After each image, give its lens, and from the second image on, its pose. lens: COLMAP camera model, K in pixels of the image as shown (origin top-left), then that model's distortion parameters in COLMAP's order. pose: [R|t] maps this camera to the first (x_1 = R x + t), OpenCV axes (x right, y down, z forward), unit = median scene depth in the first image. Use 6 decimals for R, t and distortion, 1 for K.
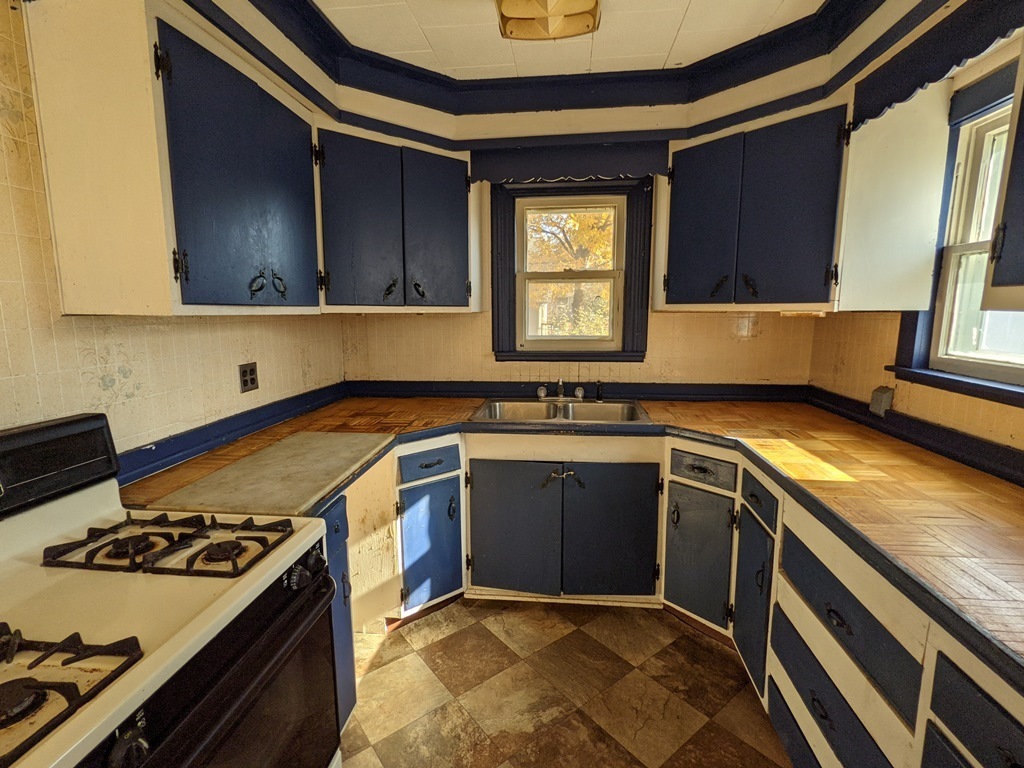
lens RADIAL K [[490.1, 0, 512.8], [0, 490.1, 385.3], [0, 0, 1]] dist [0.002003, 0.000276]
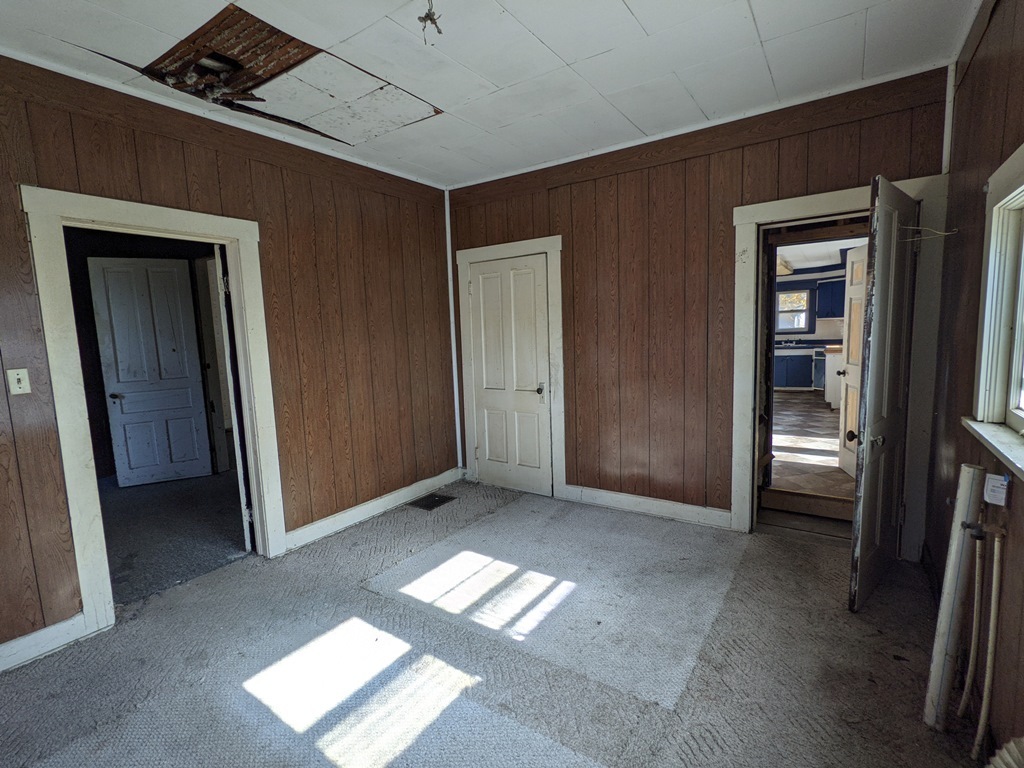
lens RADIAL K [[490.1, 0, 510.5], [0, 490.1, 382.8], [0, 0, 1]] dist [0.002003, 0.000276]
pose [[0.887325, 0.017306, -0.460820, -0.056496], [-0.031246, 0.999255, -0.022638, 0.473601], [0.460085, 0.034486, 0.887205, -3.302392]]
